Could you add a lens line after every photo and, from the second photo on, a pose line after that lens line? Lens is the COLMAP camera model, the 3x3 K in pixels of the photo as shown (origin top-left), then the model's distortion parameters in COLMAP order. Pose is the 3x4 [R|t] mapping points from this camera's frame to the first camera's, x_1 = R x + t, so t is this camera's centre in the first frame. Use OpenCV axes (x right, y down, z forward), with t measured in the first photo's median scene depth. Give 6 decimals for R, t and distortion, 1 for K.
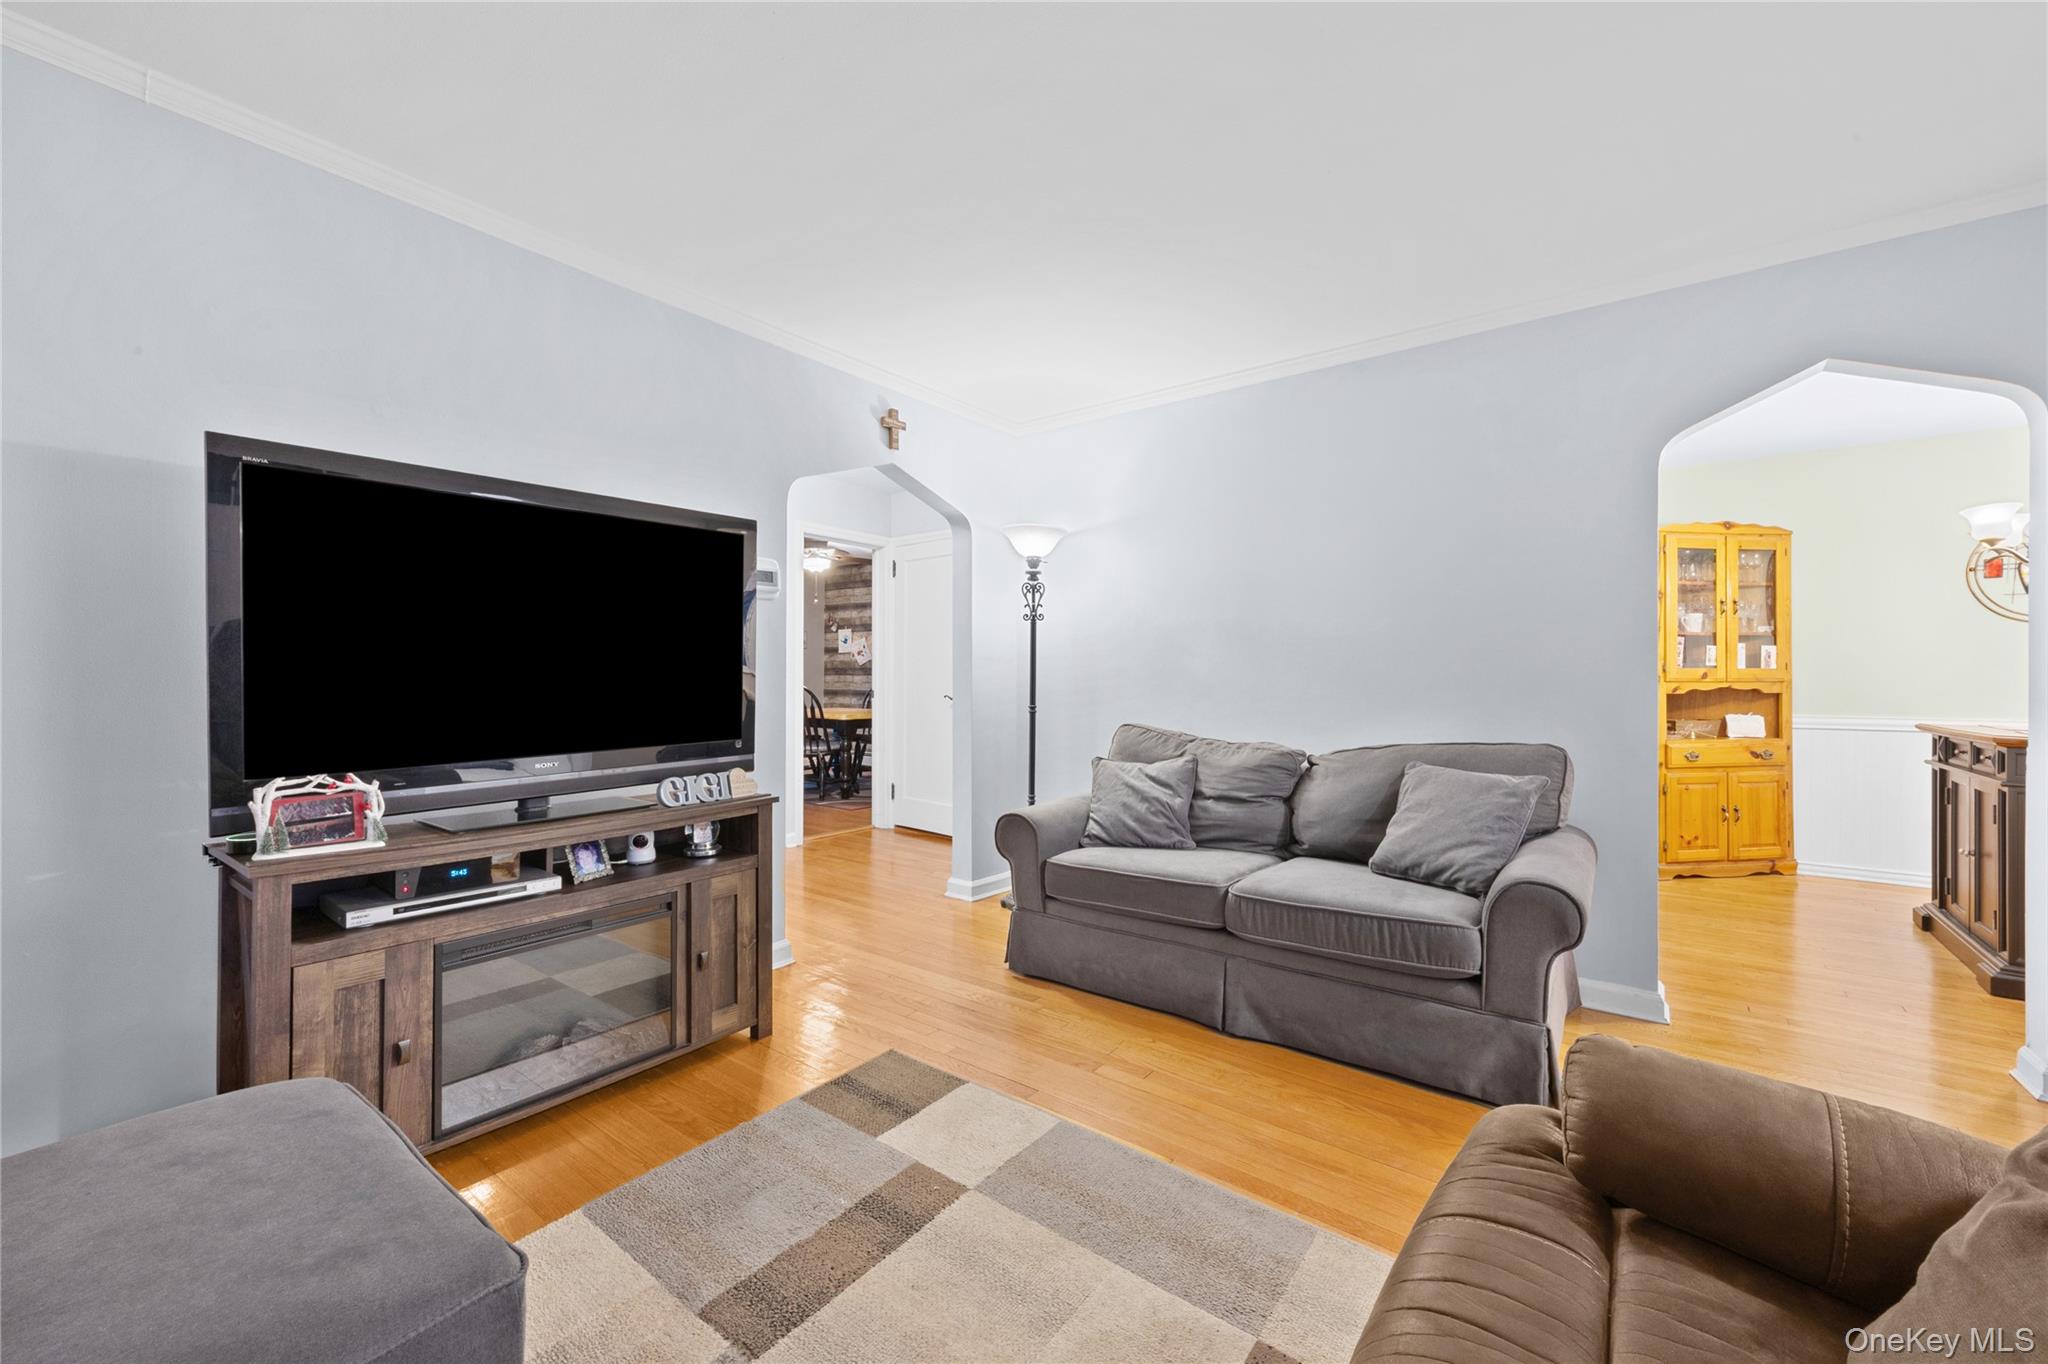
lens RADIAL K [[818.6, 0, 1026.2], [0, 818.6, 677.0], [0, 0, 1]] dist [0.011674, -0.000326]
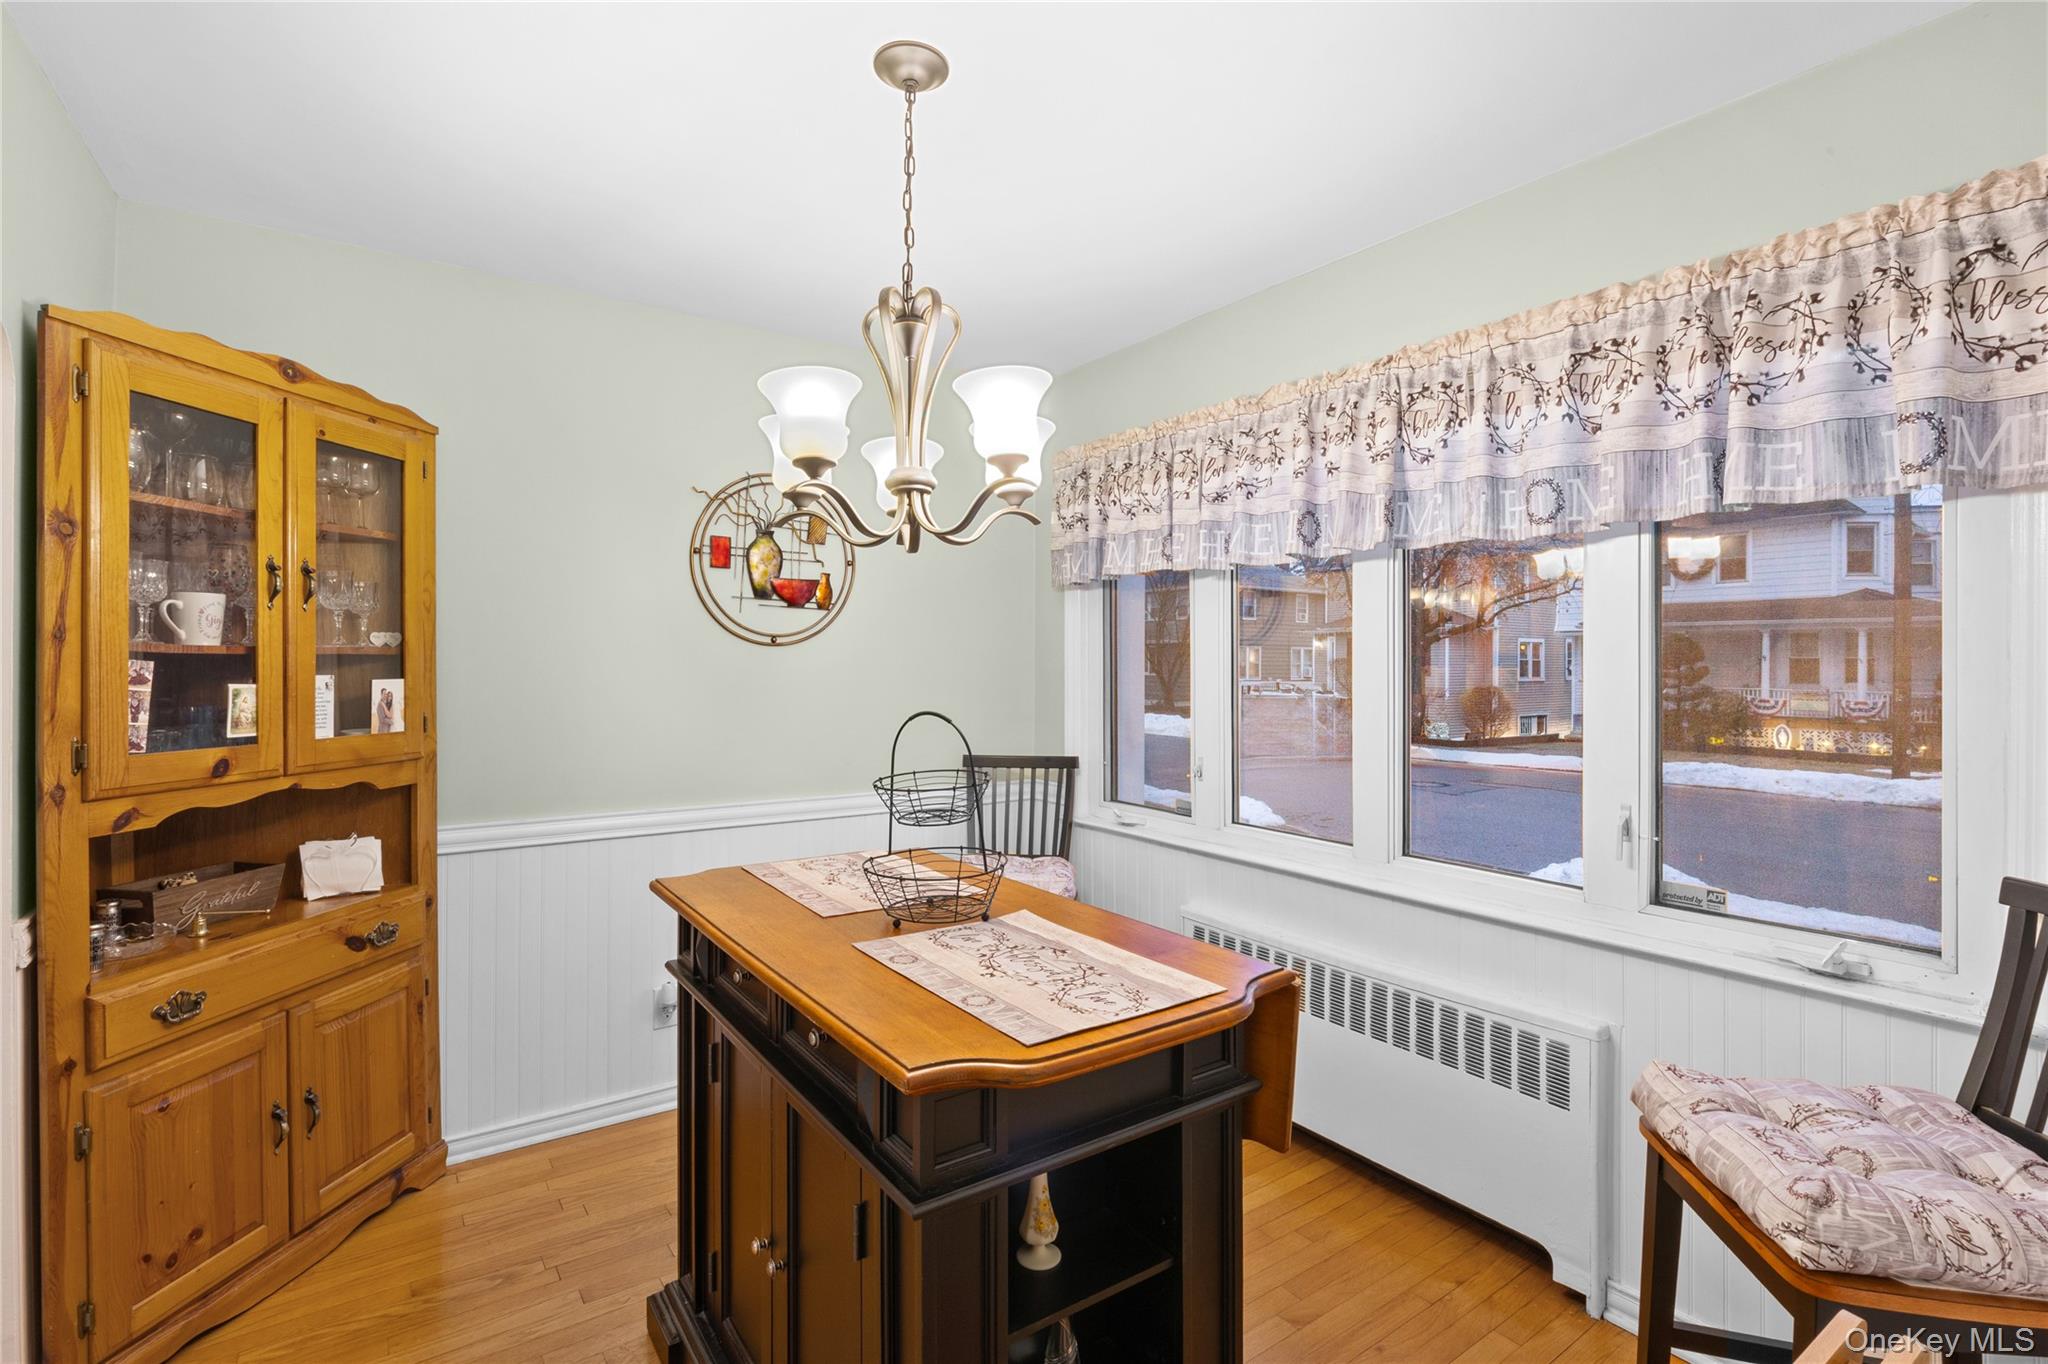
lens RADIAL K [[953.9, 0, 1032.8], [0, 953.9, 662.1], [0, 0, 1]] dist [-0.012910, -0.000323]
pose [[0.297595, -0.001569, 0.954691, 0.532562], [-0.003994, 0.999988, 0.002888, -0.050270], [-0.954684, -0.004673, 0.297585, 0.537692]]
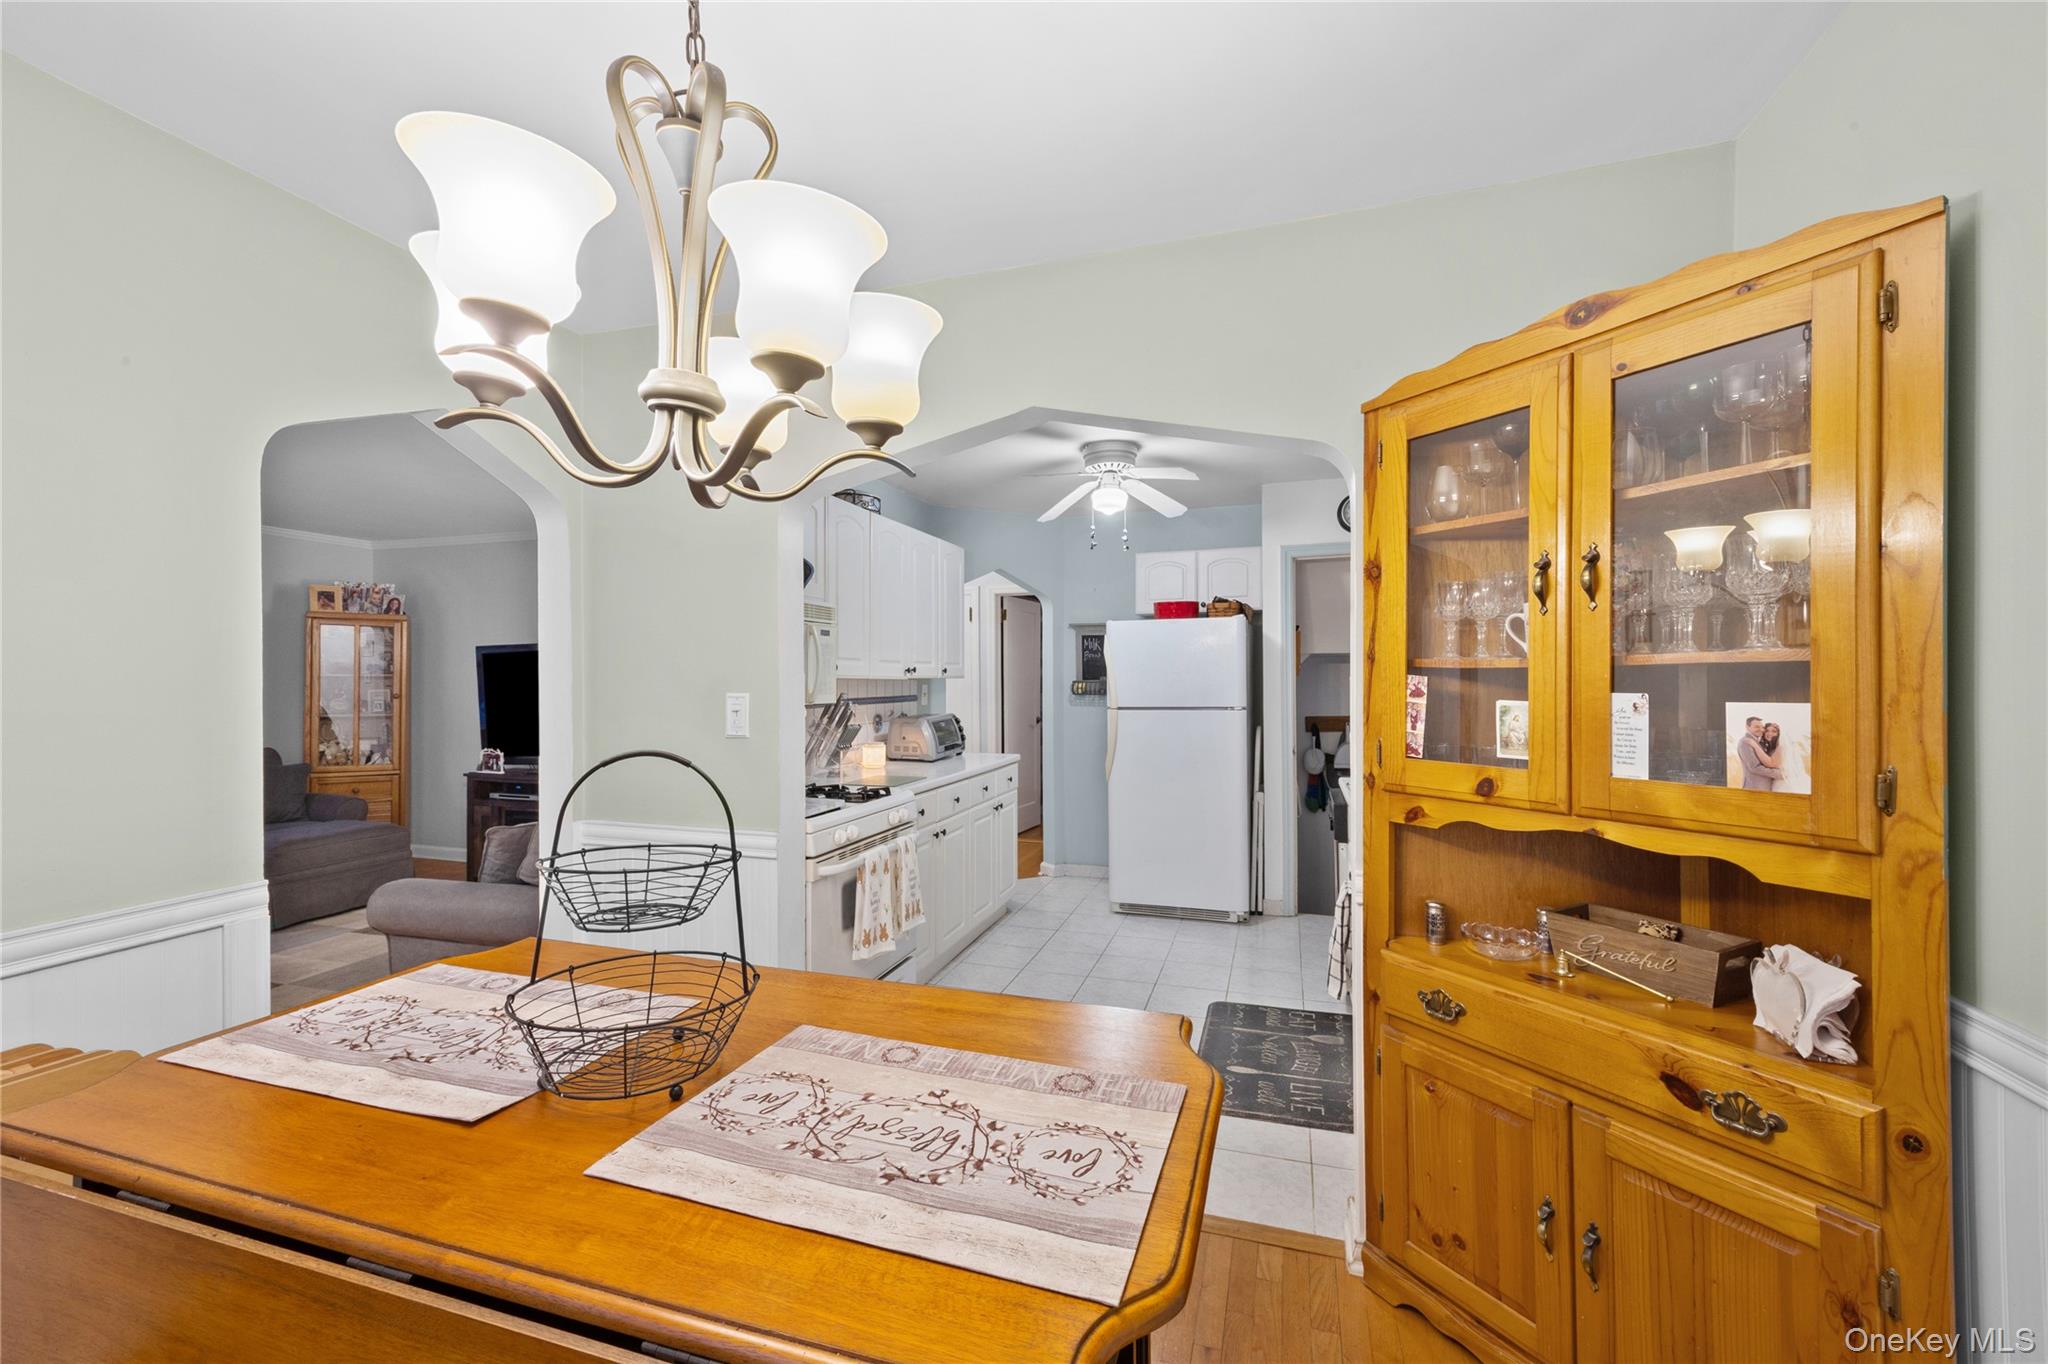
lens RADIAL K [[818.6, 0, 1010.6], [0, 818.6, 688.1], [0, 0, 1]] dist [0.011674, -0.000326]
pose [[0.339178, 0.003960, -0.940714, 1.075282], [0.005997, 0.999962, 0.006371, -0.046267], [0.940703, -0.007803, 0.339141, 0.694691]]
